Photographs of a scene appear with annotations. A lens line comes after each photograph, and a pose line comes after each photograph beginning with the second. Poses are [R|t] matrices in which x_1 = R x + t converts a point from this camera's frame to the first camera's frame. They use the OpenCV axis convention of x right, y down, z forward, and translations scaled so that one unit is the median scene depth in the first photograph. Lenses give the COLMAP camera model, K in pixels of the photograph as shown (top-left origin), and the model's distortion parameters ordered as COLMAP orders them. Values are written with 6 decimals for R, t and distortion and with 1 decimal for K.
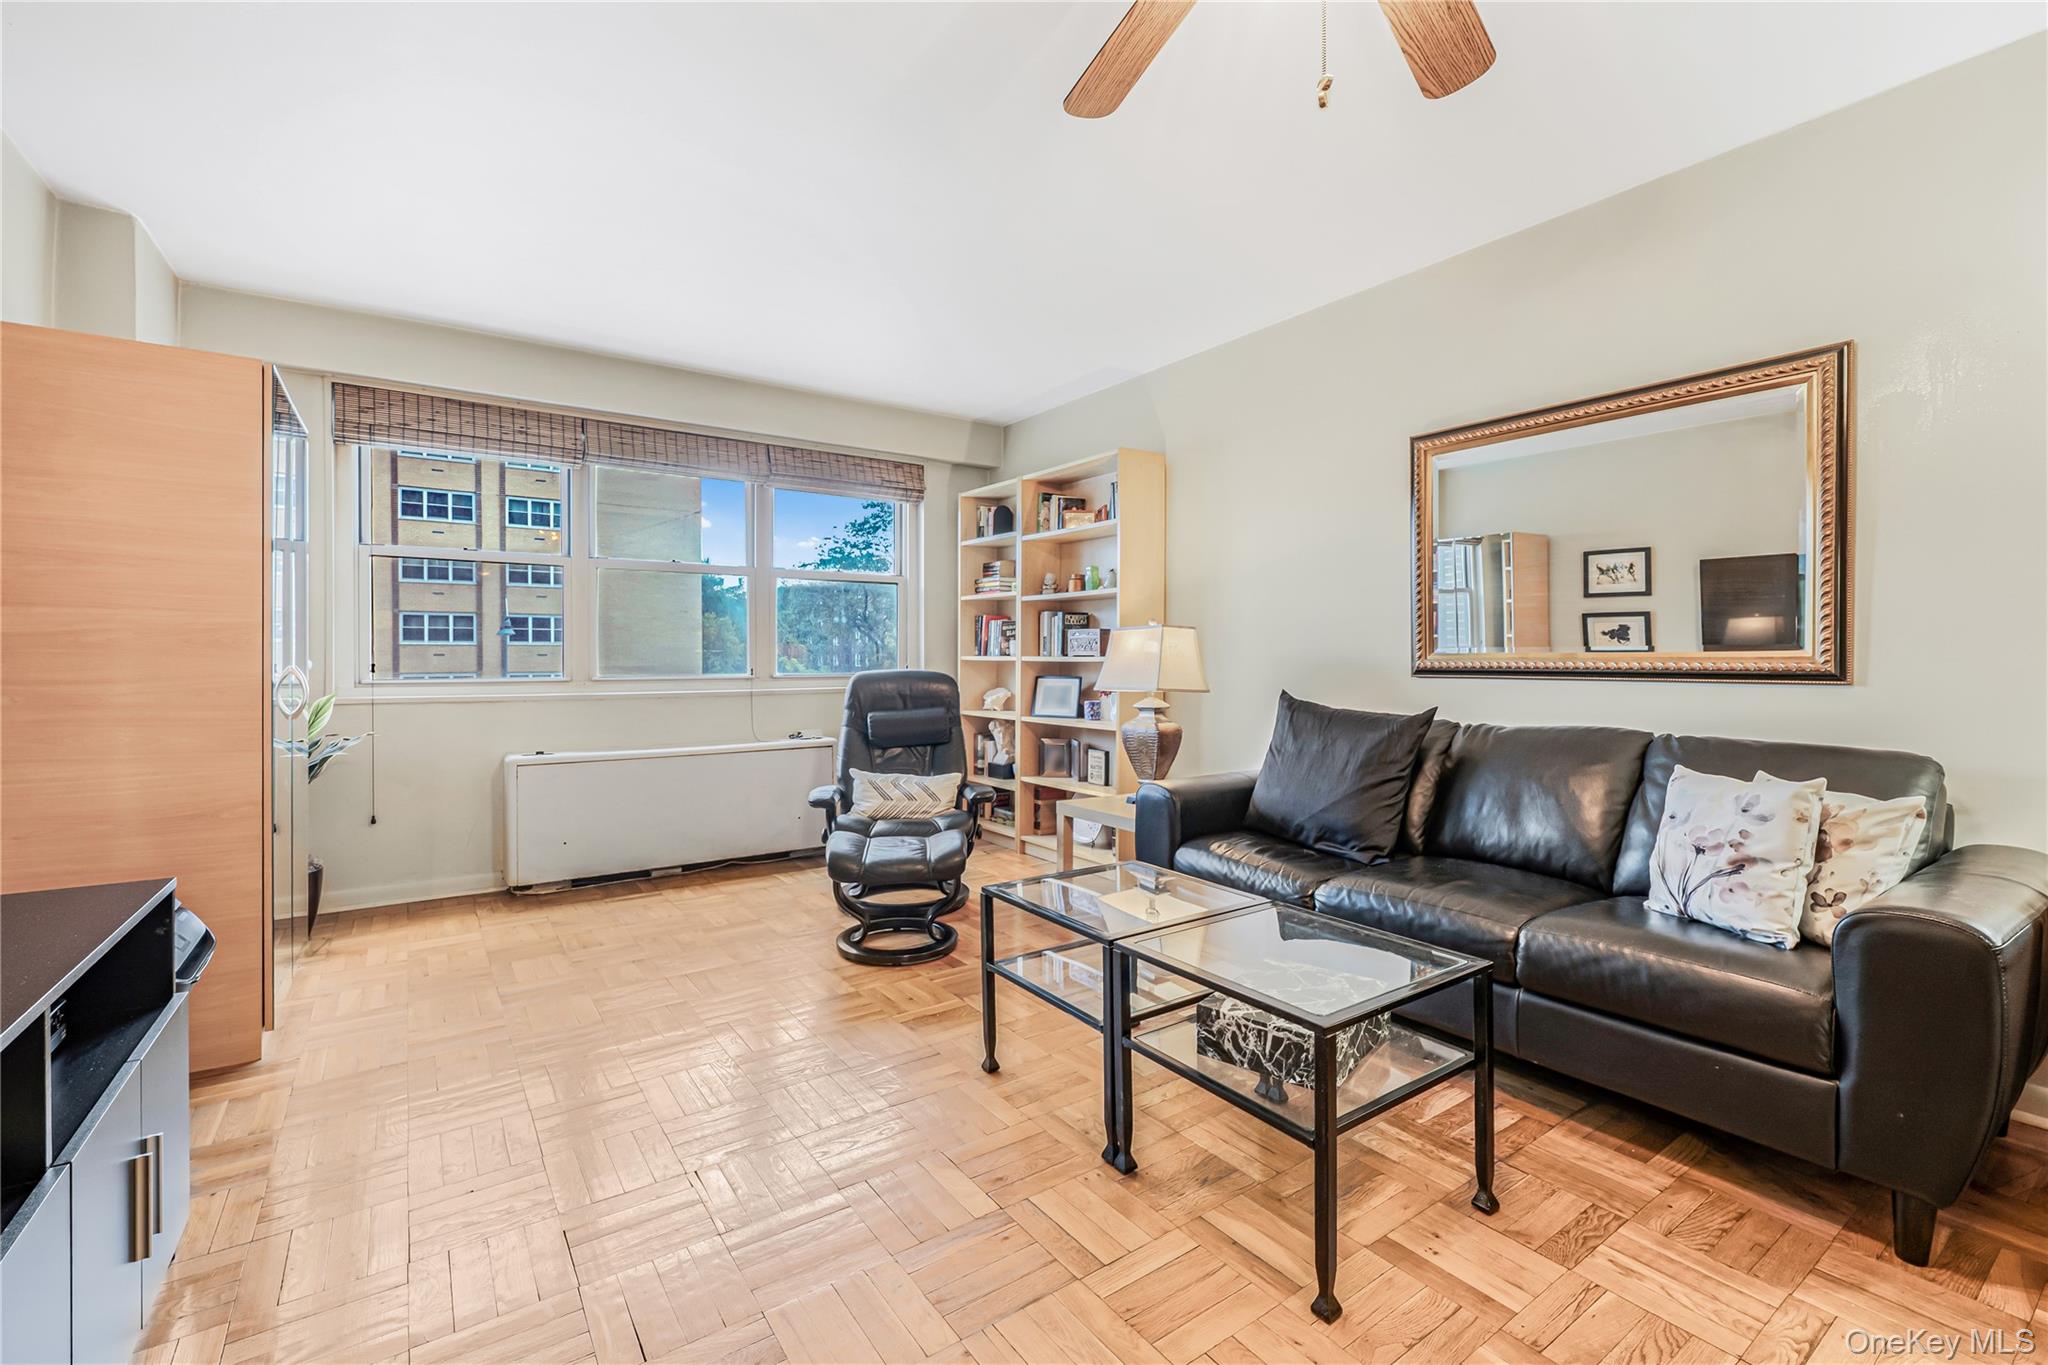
lens RADIAL K [[853.0, 0, 973.3], [0, 853.0, 658.8], [0, 0, 1]] dist [-0.001011, 0.000135]
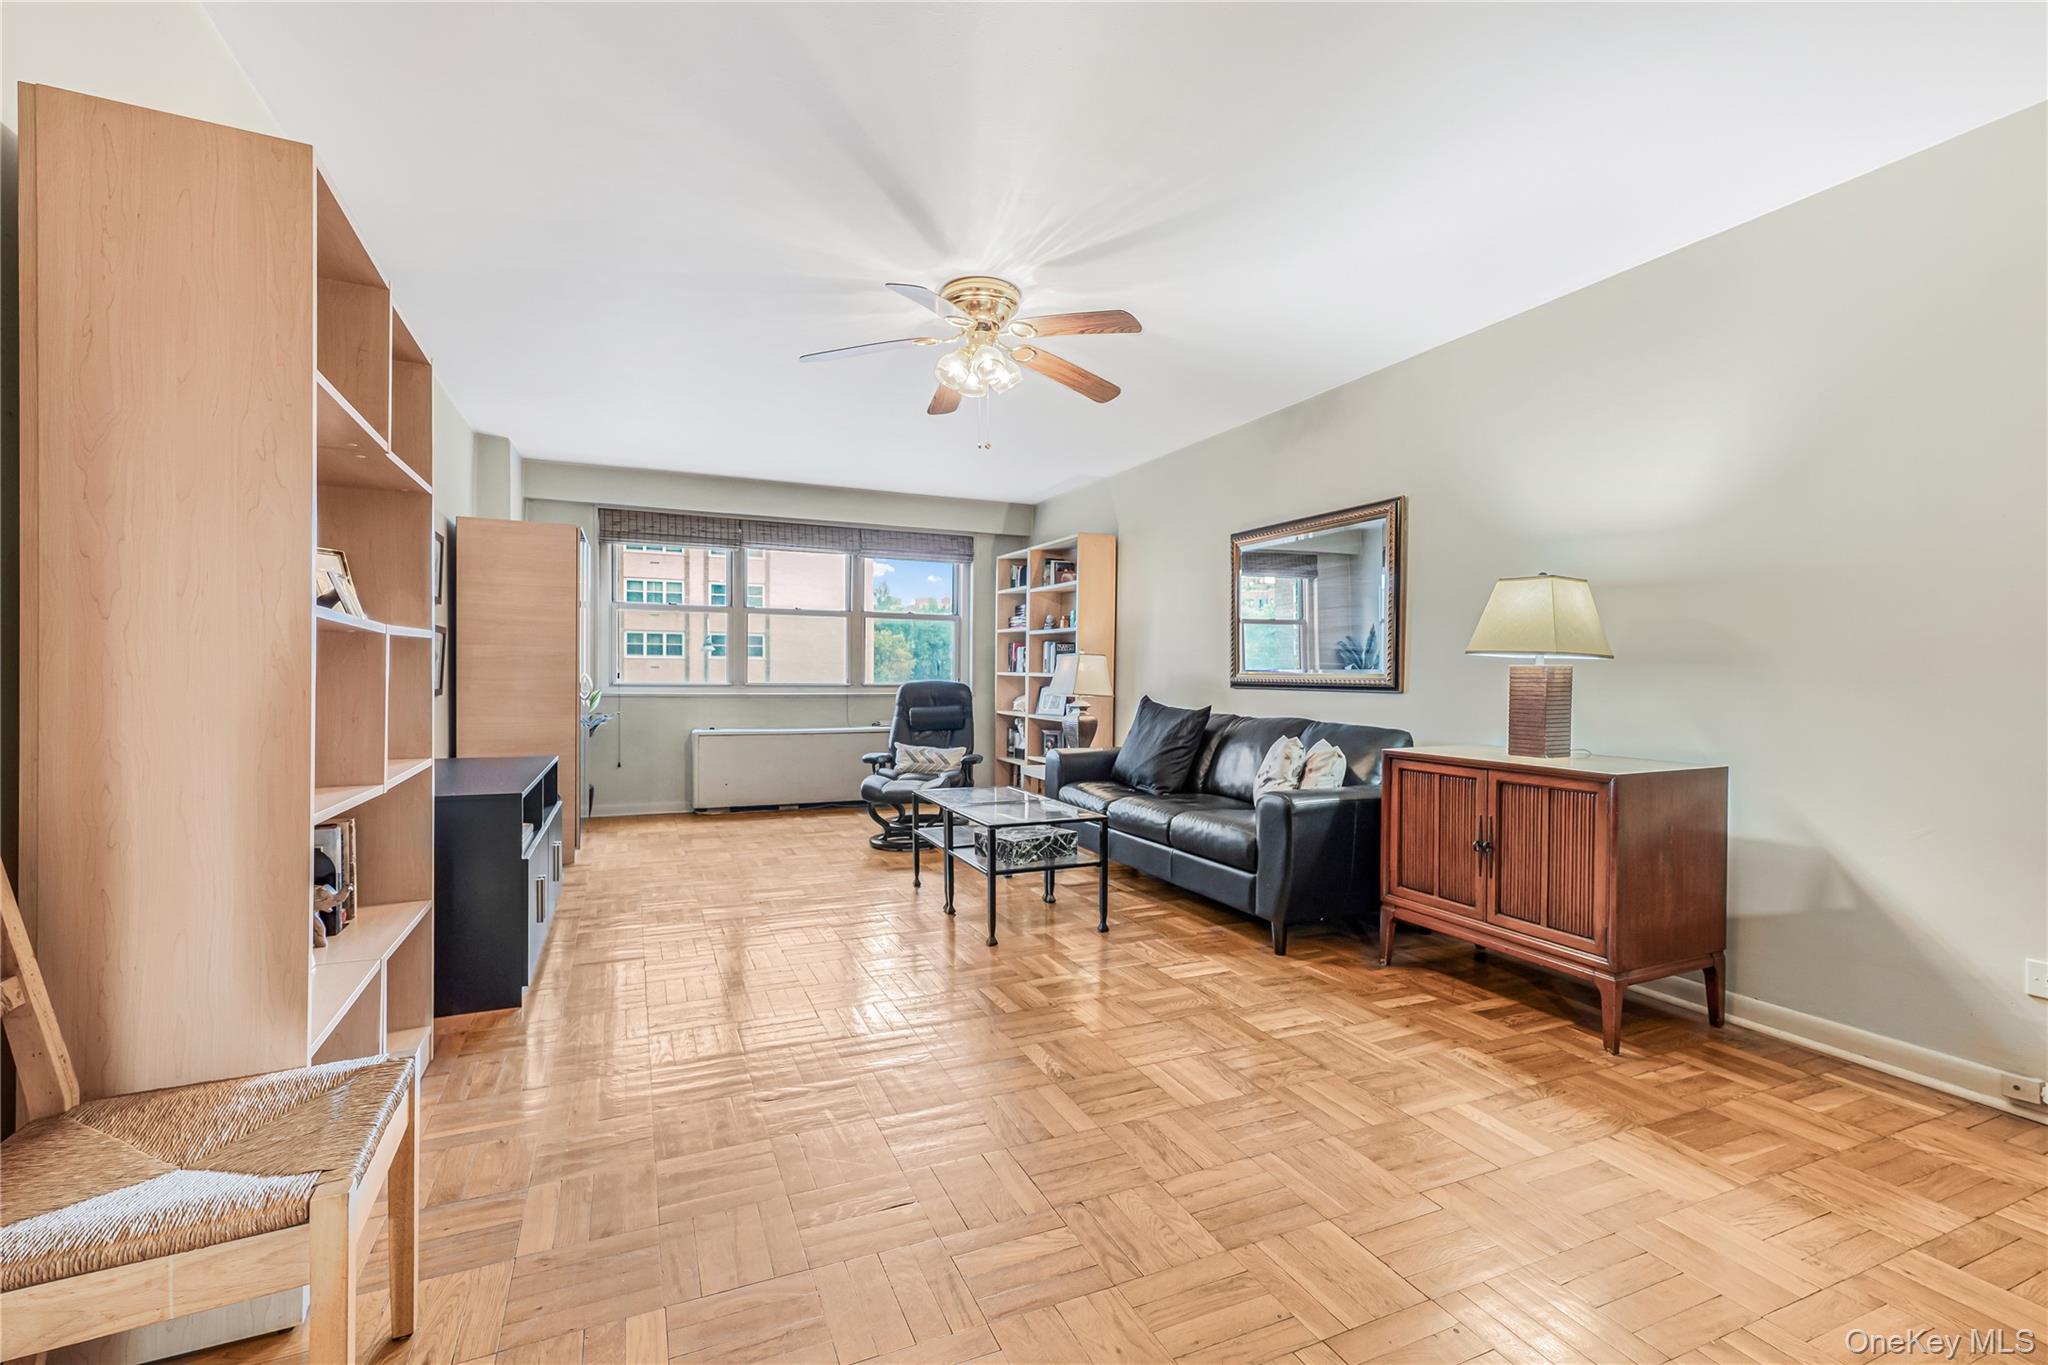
lens RADIAL K [[852.8, 0, 1024.0], [0, 852.8, 682.5], [0, 0, 1]] dist [0.001476, -0.000026]
pose [[0.988482, 0.012243, -0.150841, 0.330954], [-0.010964, 0.999897, 0.009312, 0.000353], [0.150939, -0.007551, 0.988514, -0.528725]]
